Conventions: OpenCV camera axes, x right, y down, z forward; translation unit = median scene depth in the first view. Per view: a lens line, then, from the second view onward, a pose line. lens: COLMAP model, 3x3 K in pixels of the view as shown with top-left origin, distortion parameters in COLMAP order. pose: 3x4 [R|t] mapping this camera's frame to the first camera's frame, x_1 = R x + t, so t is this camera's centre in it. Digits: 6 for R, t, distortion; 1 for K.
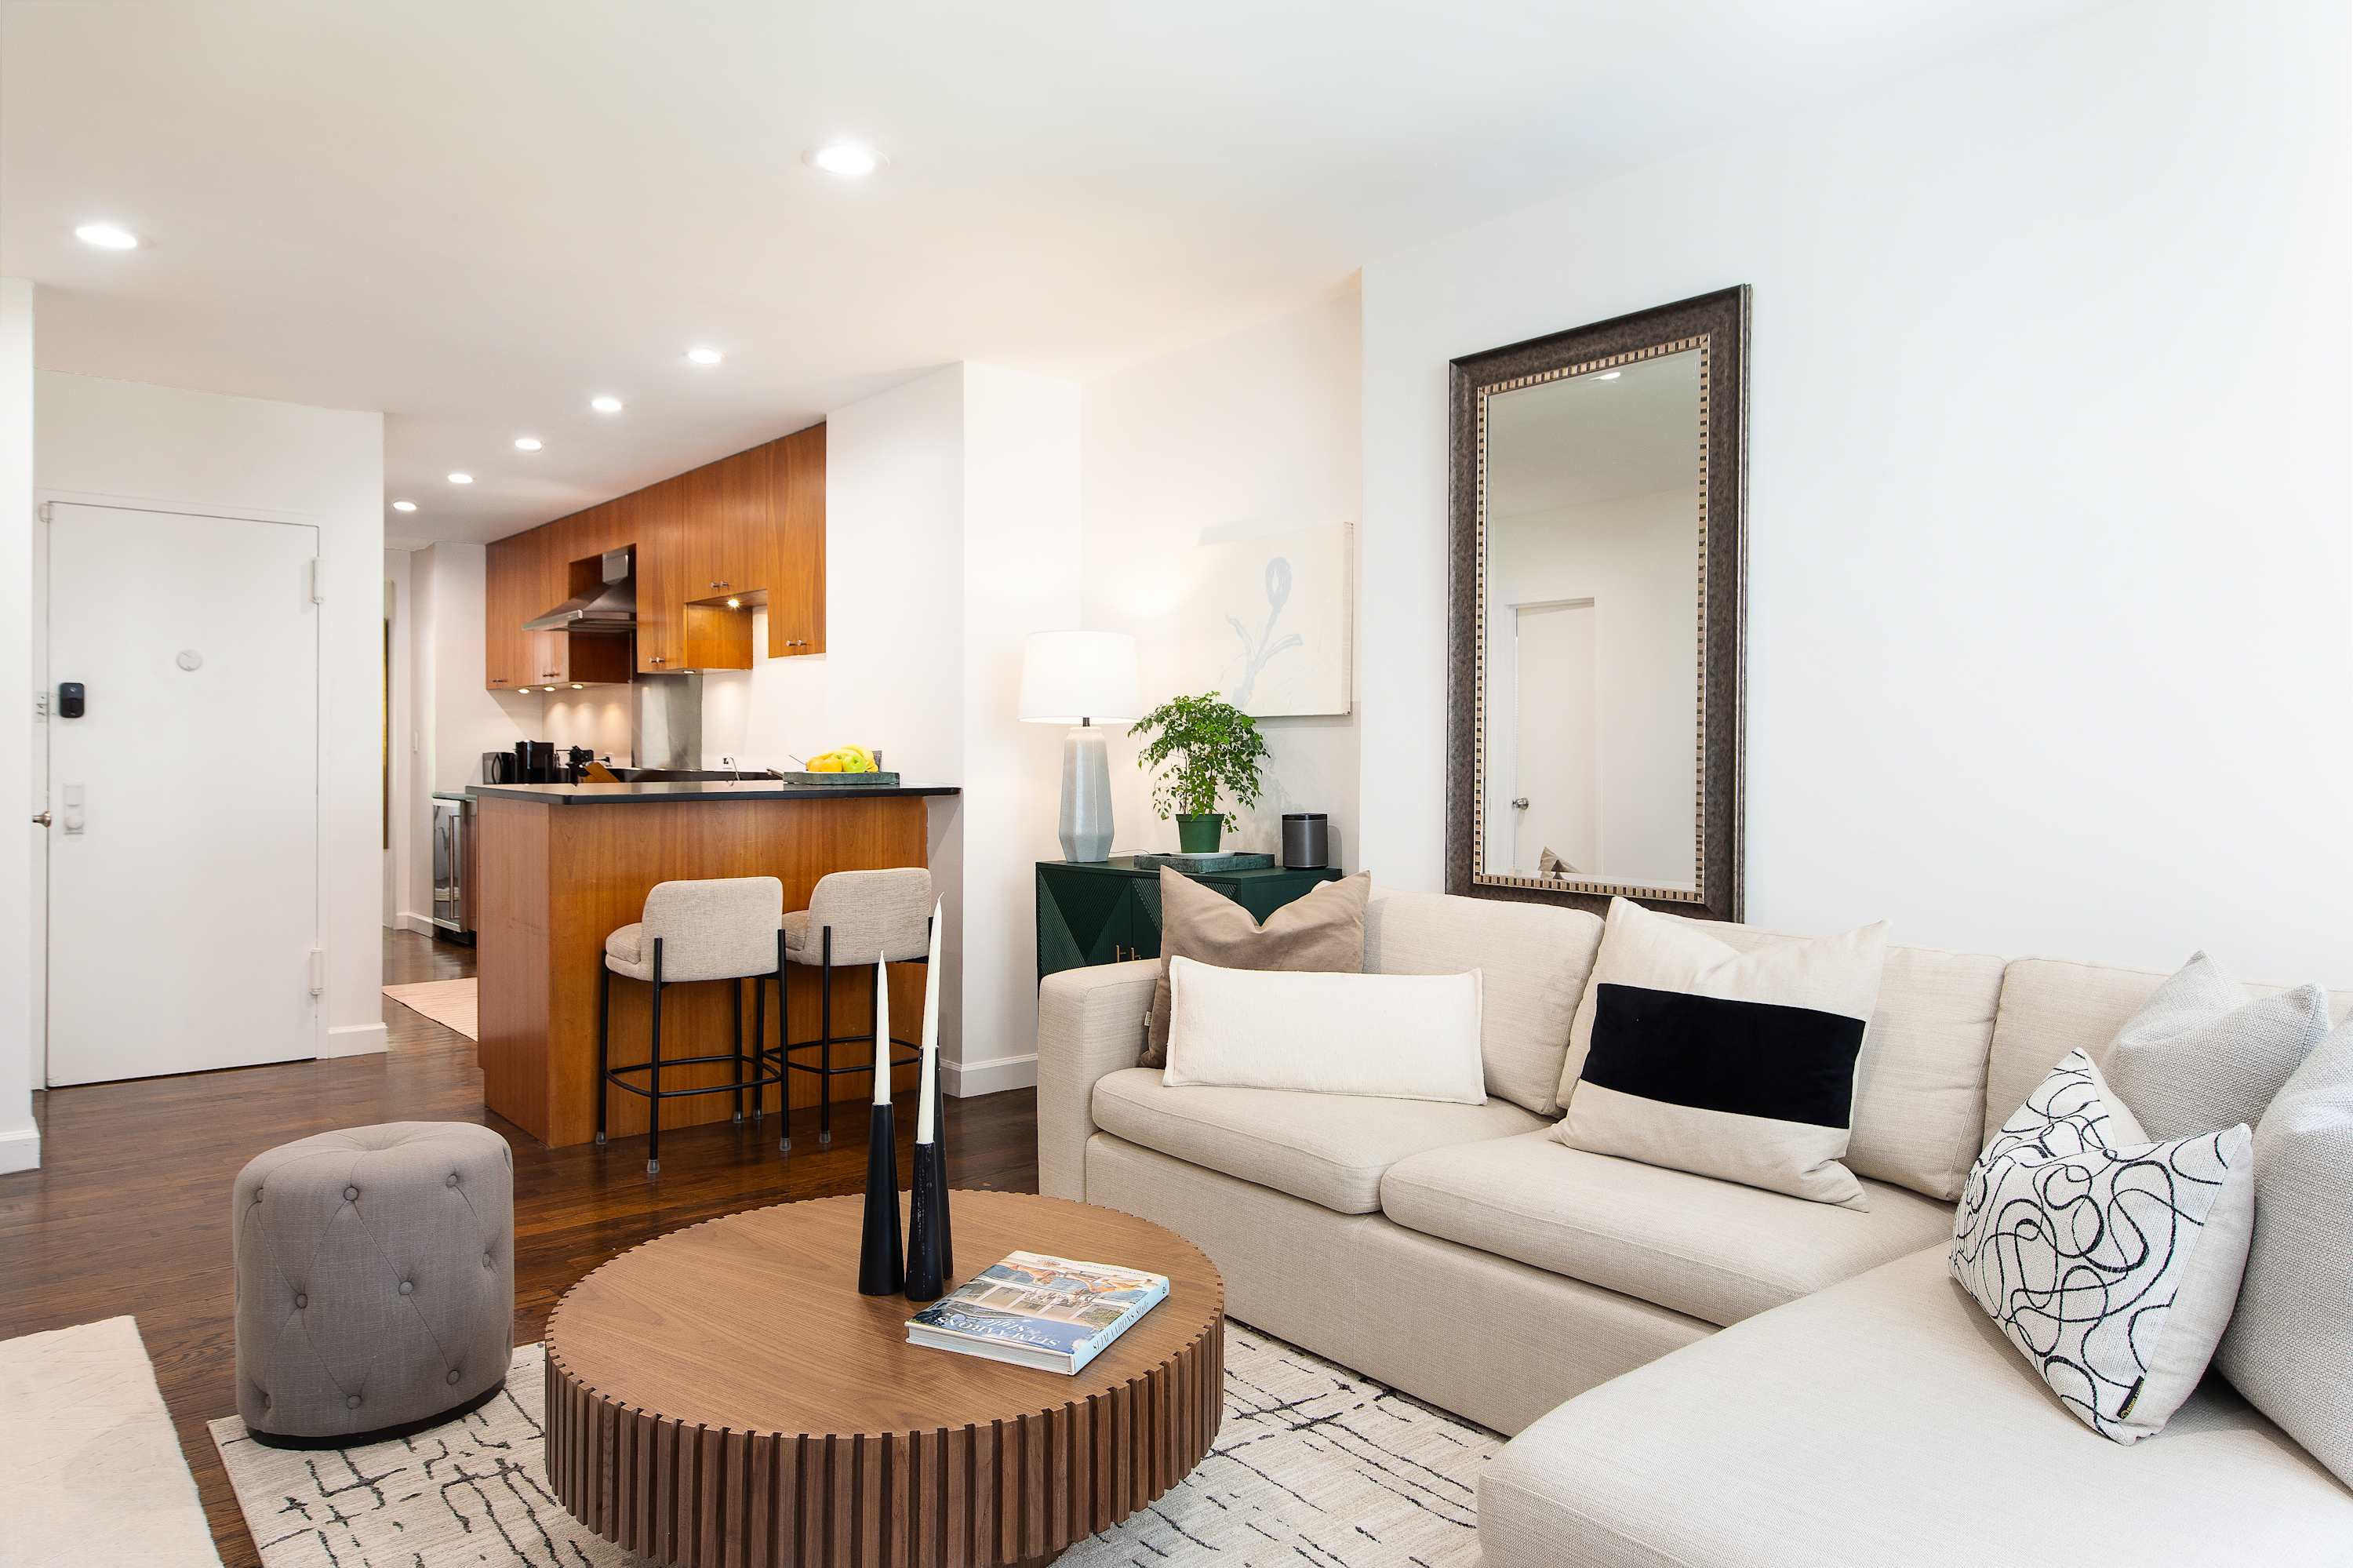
lens RADIAL K [[1551.2, 0, 1284.0], [0, 1551.2, 751.9], [0, 0, 1]] dist [0.006466, 0.000964]
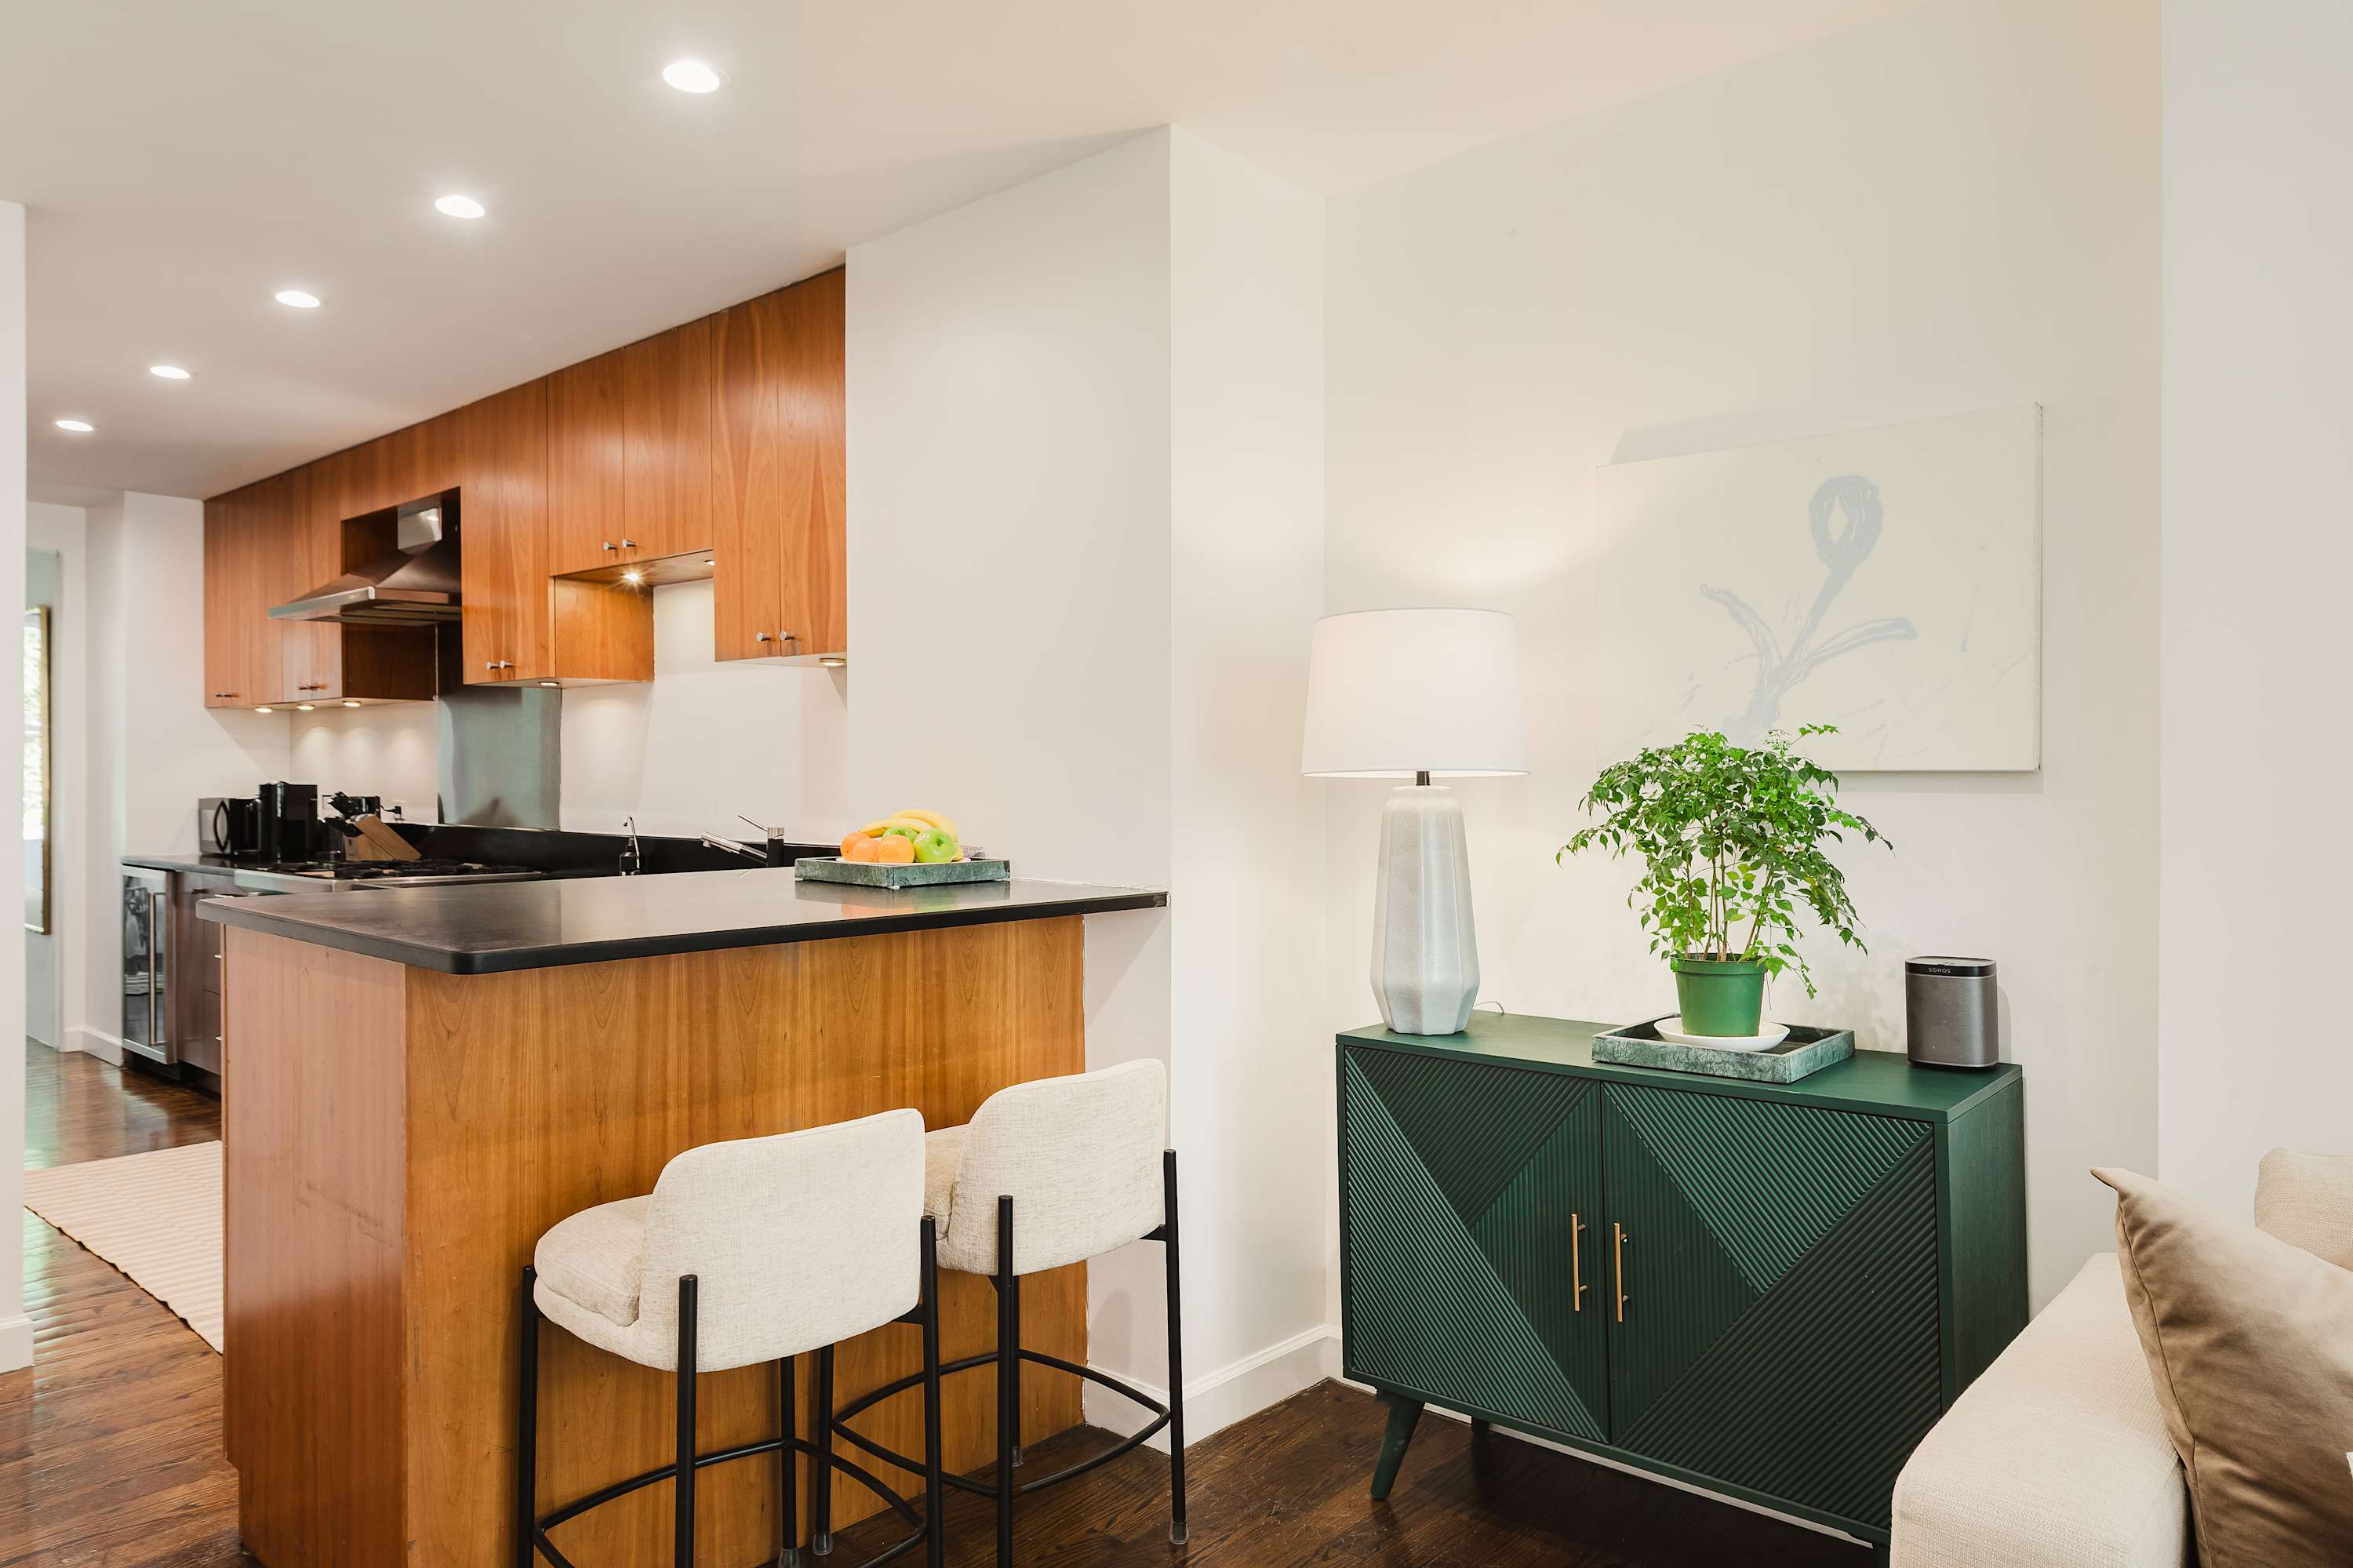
lens RADIAL K [[1484.3, 0, 1221.3], [0, 1484.3, 774.7], [0, 0, 1]] dist [0.005846, -0.000209]
pose [[0.990524, -0.000791, 0.137339, -0.261078], [0.000225, 0.999991, 0.004141, -0.021677], [-0.137341, -0.004071, 0.990516, 0.469674]]
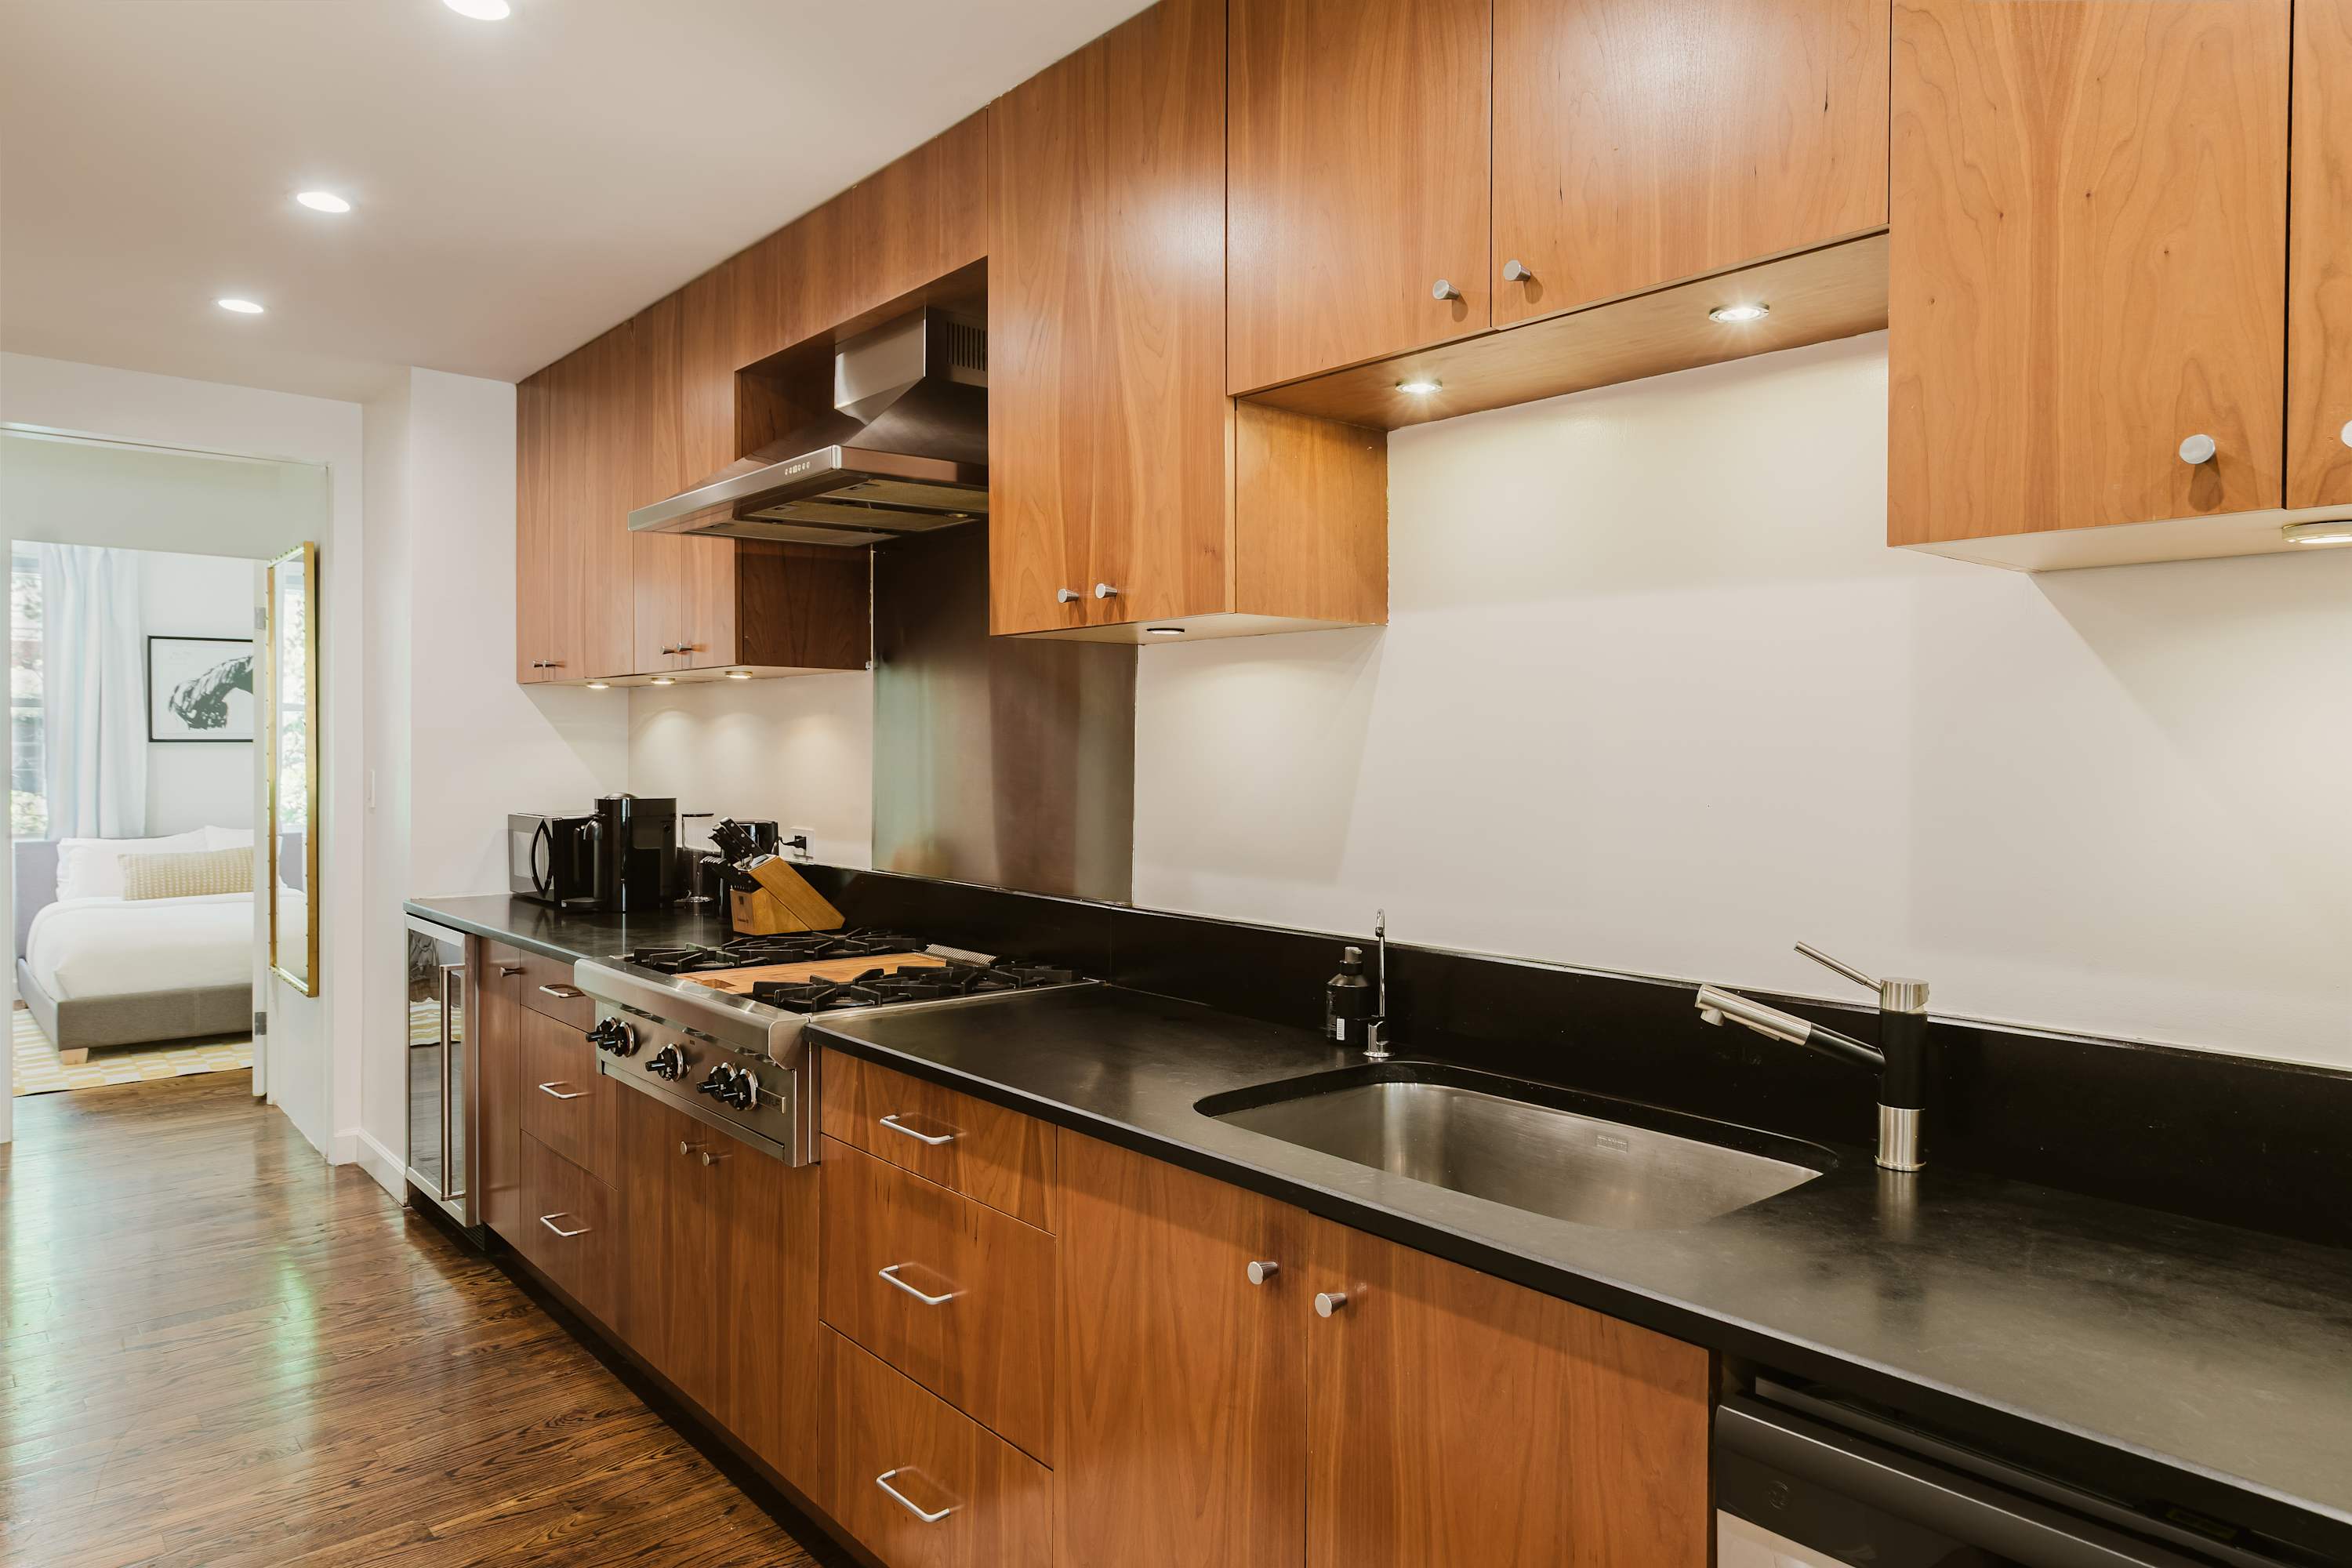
lens RADIAL K [[1368.7, 0, 1179.3], [0, 1368.7, 749.9], [0, 0, 1]] dist [0.005998, 0.000726]
pose [[0.999985, 0.002913, 0.004734, -0.529270], [-0.002947, 0.999969, 0.007305, -0.039454], [-0.004712, -0.007319, 0.999962, 0.979562]]
